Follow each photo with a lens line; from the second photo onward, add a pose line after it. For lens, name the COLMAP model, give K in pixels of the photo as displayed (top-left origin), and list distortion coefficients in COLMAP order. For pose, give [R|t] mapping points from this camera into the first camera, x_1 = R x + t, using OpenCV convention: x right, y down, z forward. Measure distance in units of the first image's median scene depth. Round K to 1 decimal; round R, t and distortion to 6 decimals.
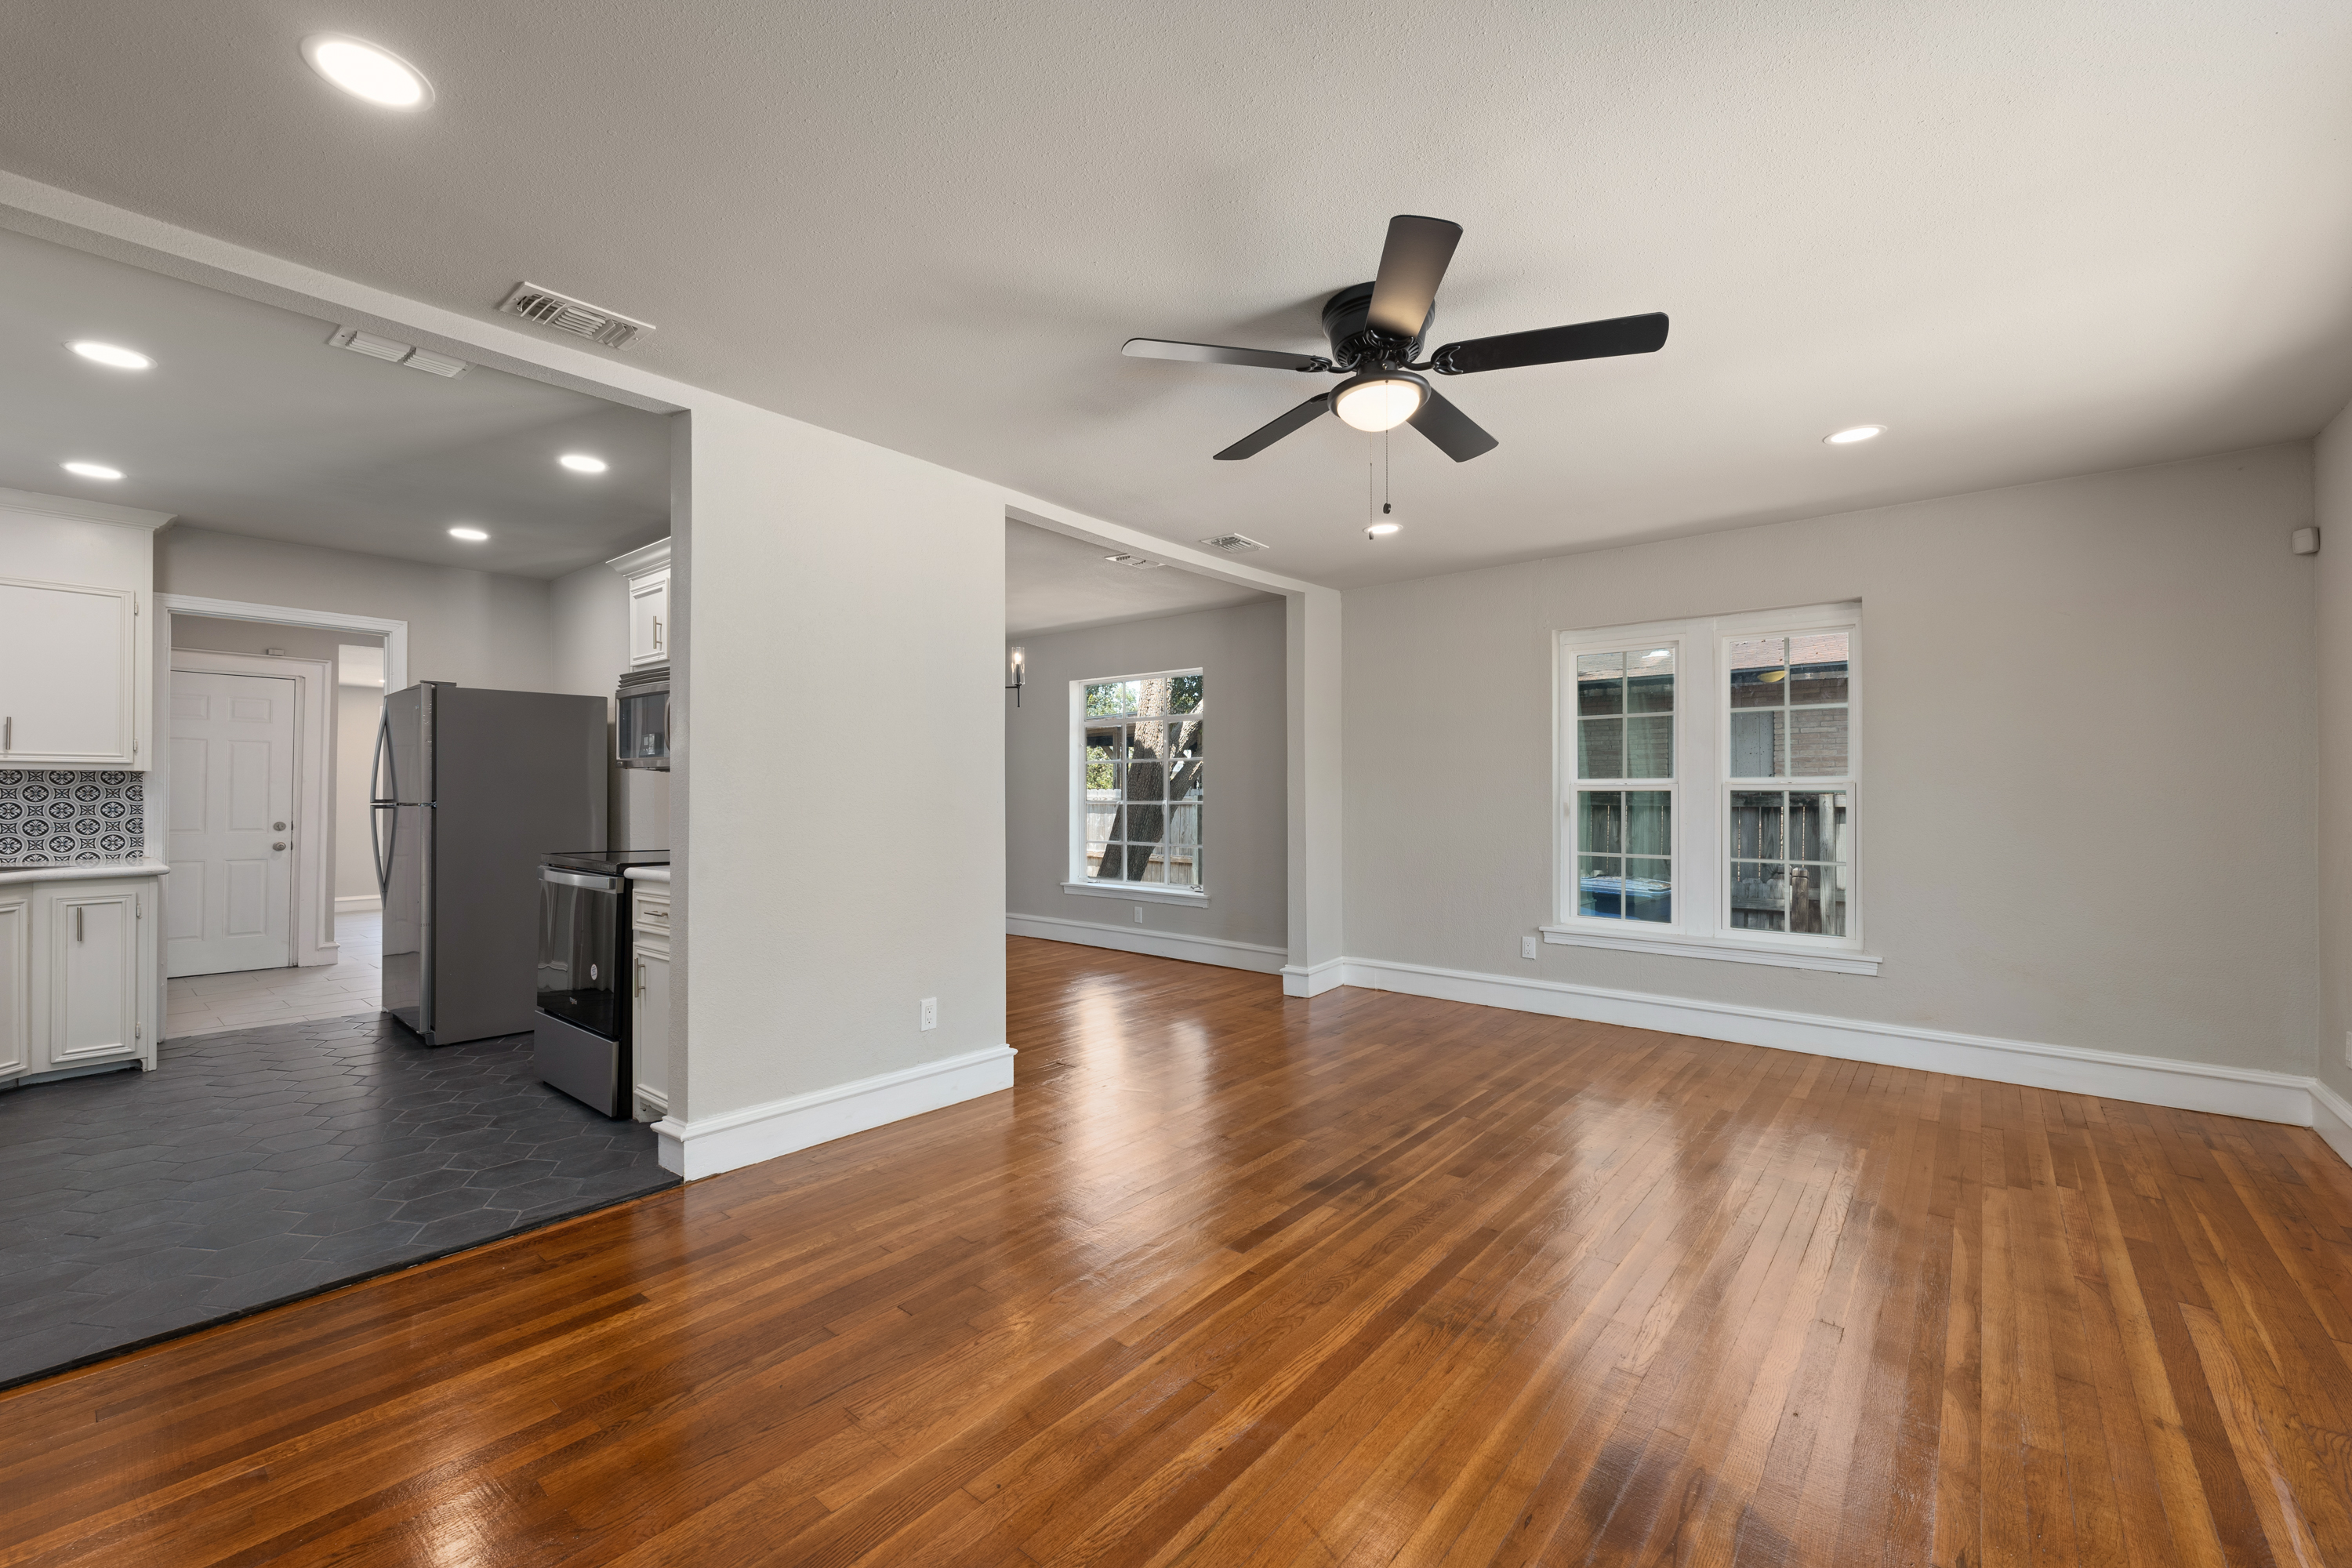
lens RADIAL K [[962.2, 0, 1176.1], [0, 962.2, 788.4], [0, 0, 1]] dist [-0.000360, -0.000003]
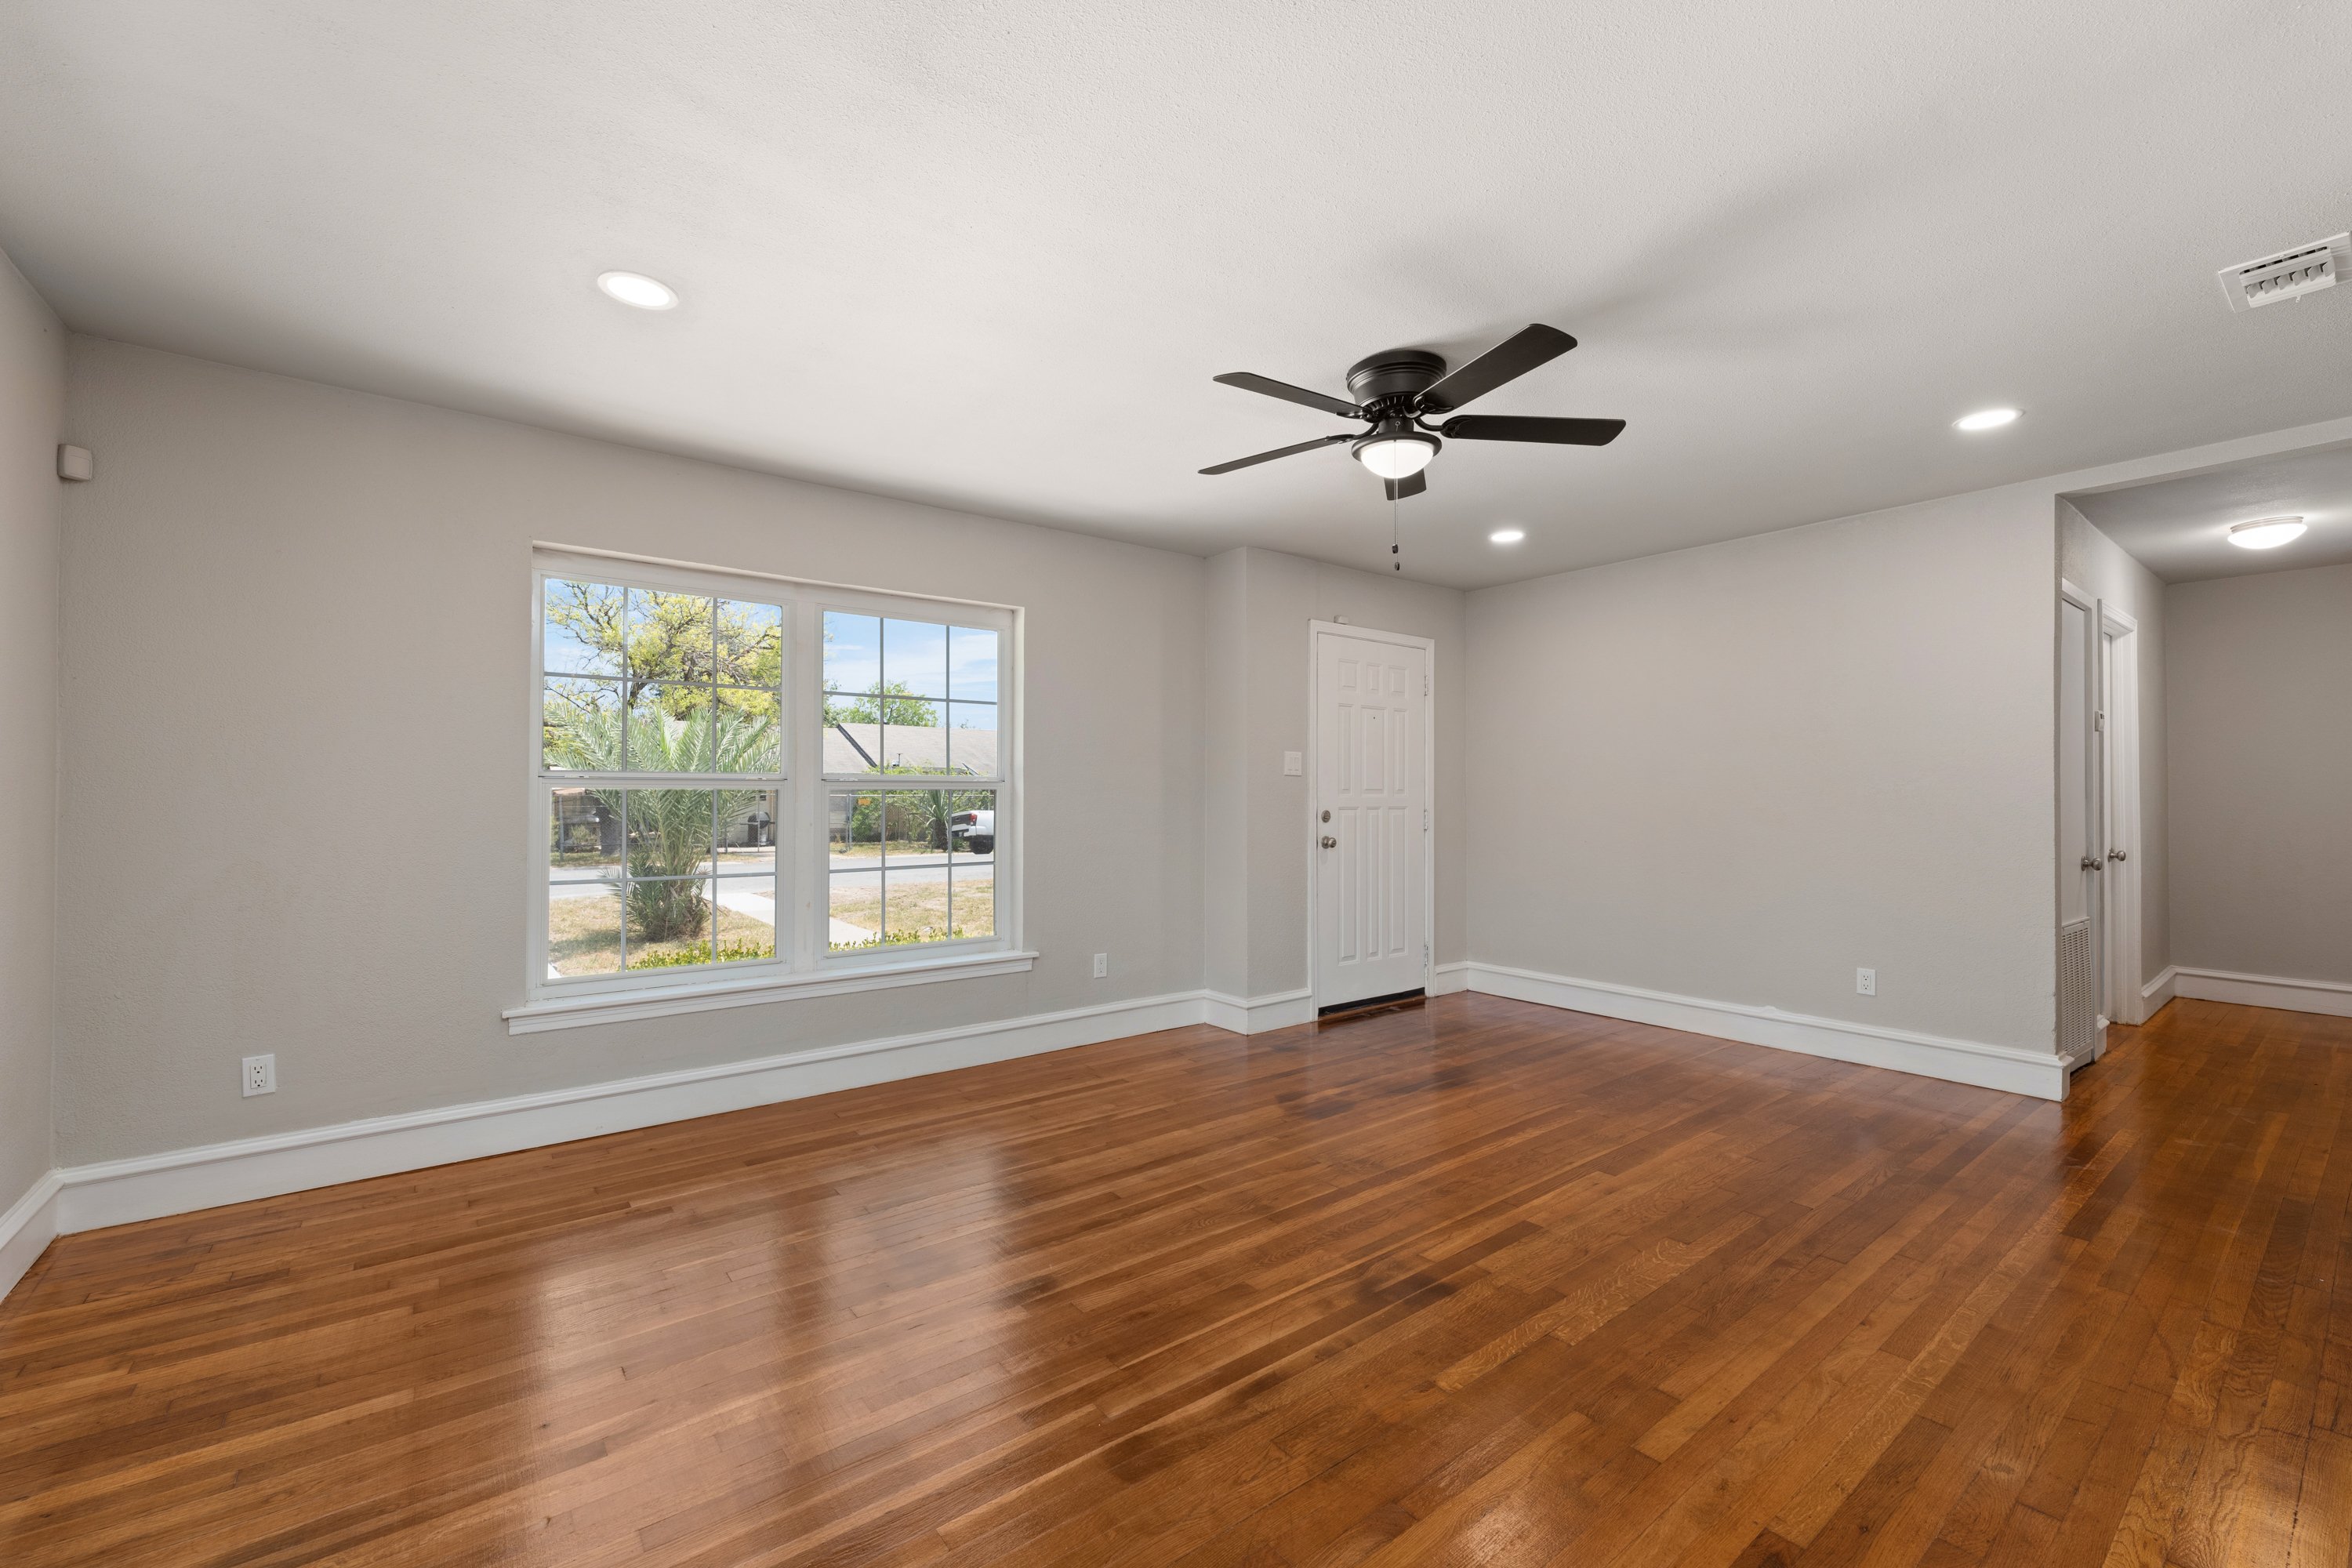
lens RADIAL K [[962.2, 0, 1172.7], [0, 962.2, 791.0], [0, 0, 1]] dist [-0.000360, -0.000003]
pose [[-0.976238, 0.002038, 0.216693, 0.203289], [-0.000841, 0.999913, -0.013193, 0.015817], [-0.216701, -0.013061, -0.976151, 1.978313]]
